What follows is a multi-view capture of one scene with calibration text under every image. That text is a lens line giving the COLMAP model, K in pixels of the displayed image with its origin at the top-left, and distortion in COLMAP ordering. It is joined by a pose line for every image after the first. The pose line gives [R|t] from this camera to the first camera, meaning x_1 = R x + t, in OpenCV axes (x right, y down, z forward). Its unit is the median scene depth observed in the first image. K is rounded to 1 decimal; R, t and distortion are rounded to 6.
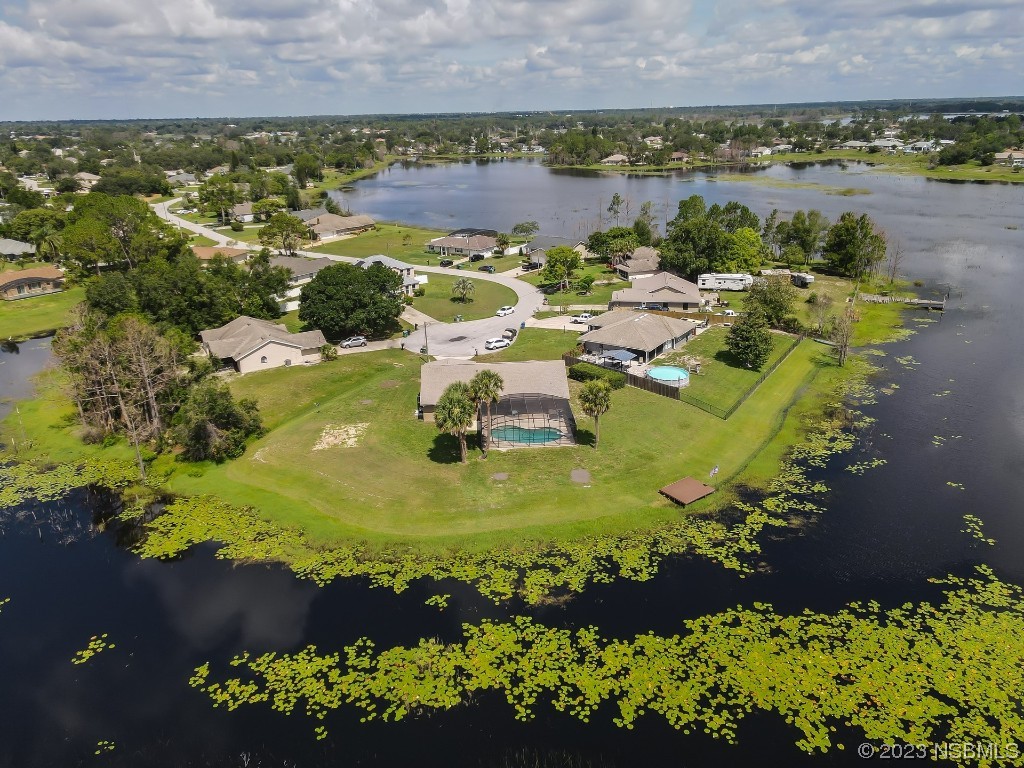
lens RADIAL K [[750.0, 0, 509.7], [0, 750.0, 386.9], [0, 0, 1]] dist [0.024863, -0.006929]
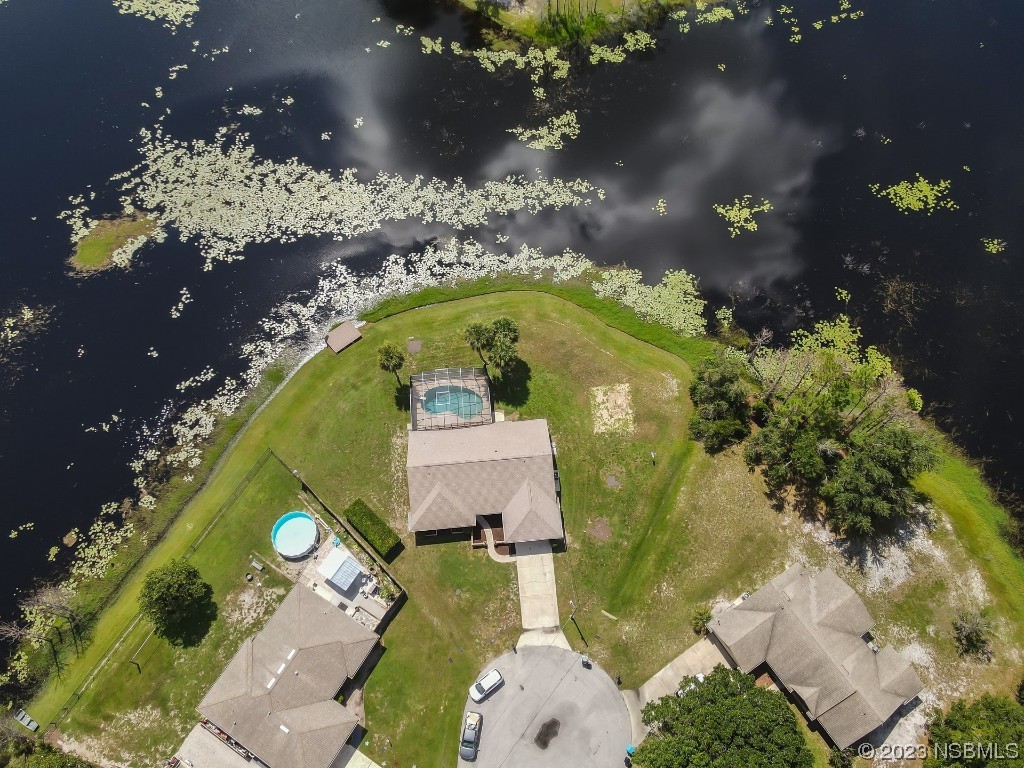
lens RADIAL K [[750.0, 0, 509.7], [0, 750.0, 386.9], [0, 0, 1]] dist [0.024863, -0.006929]
pose [[-0.998247, 0.053250, 0.025828, -0.141225], [0.031175, 0.102164, 0.994279, -1.563433], [0.050307, 0.993341, -0.103645, 1.551966]]
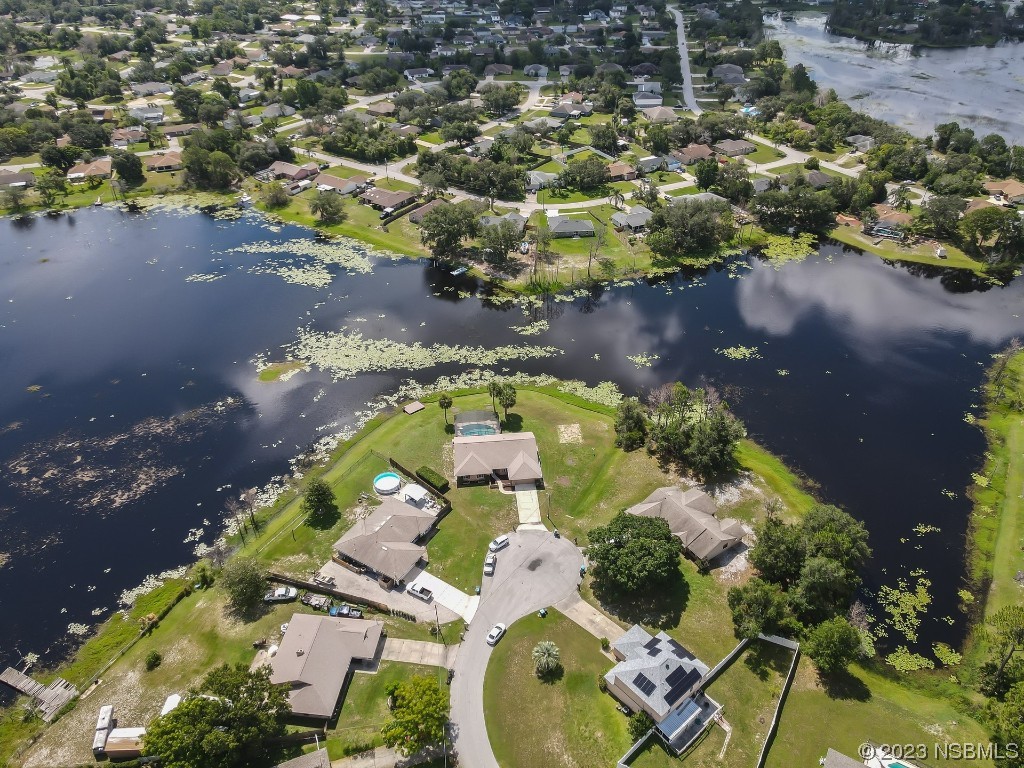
lens RADIAL K [[749.1, 0, 510.5], [0, 749.1, 380.9], [0, 0, 1]] dist [0.013494, -0.005885]
pose [[-0.998489, 0.051650, -0.018744, -0.050471], [0.014528, 0.577160, 0.816502, -2.371110], [0.052990, 0.814996, -0.577038, 2.919524]]
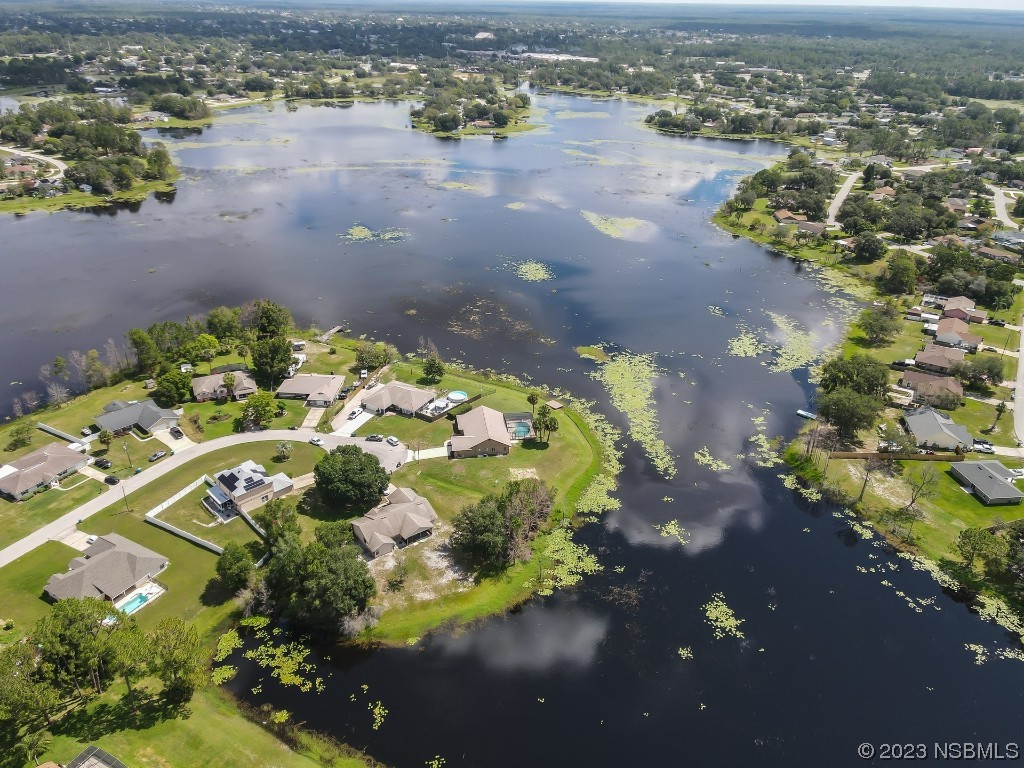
lens RADIAL K [[740.4, 0, 512.0], [0, 740.4, 384.0], [0, 0, 1]] dist [0.006006, 0.003134]
pose [[-0.096593, -0.442965, 0.891320, -2.929526], [0.327775, 0.831400, 0.448707, -1.639319], [-0.939805, 0.335495, 0.064885, 1.155146]]
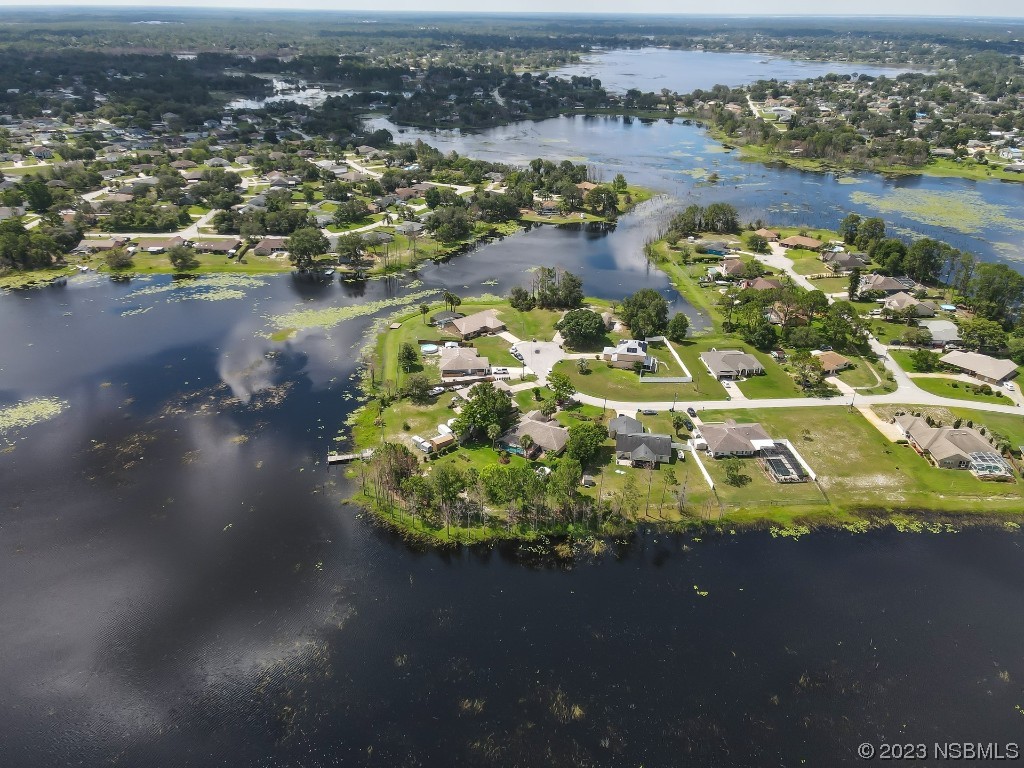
lens RADIAL K [[740.4, 0, 512.0], [0, 740.4, 384.0], [0, 0, 1]] dist [0.006006, 0.003134]
pose [[-0.778047, 0.295870, -0.554170, 2.408626], [-0.210488, 0.708374, 0.673722, -2.858375], [0.591893, 0.640833, -0.488871, 4.173822]]
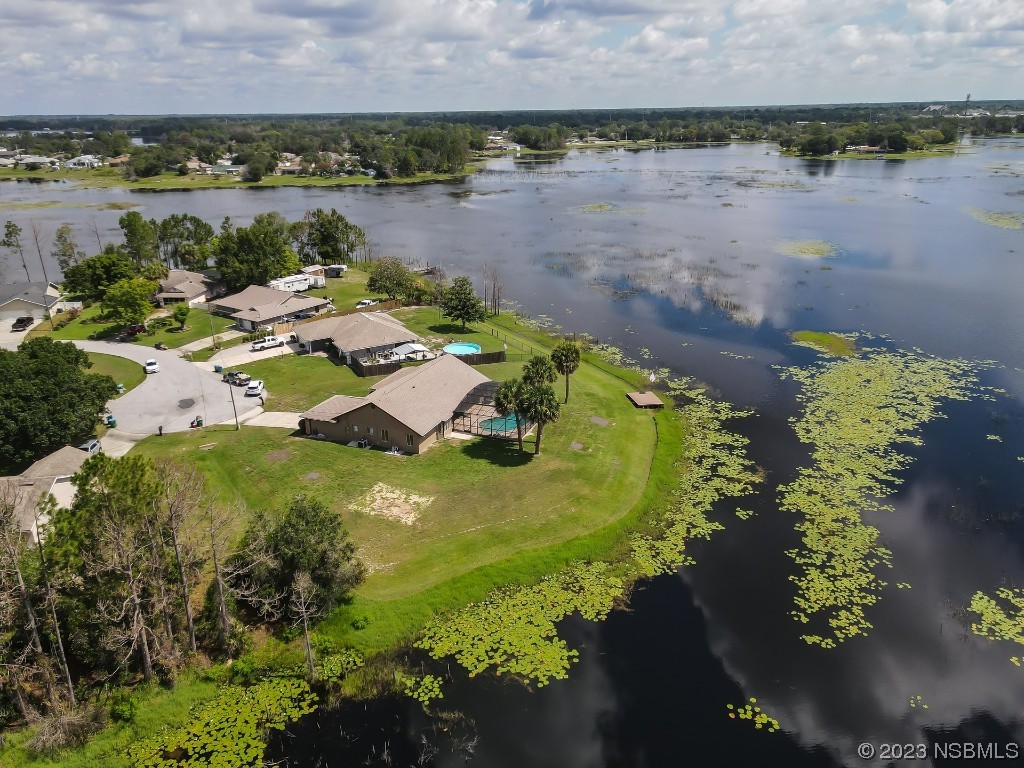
lens RADIAL K [[749.1, 0, 510.5], [0, 749.1, 380.9], [0, 0, 1]] dist [0.013494, -0.005885]
pose [[0.435016, -0.293530, 0.851235, -1.170387], [0.317578, 0.934637, 0.159994, -0.209212], [-0.842559, 0.200734, 0.499800, 0.668813]]
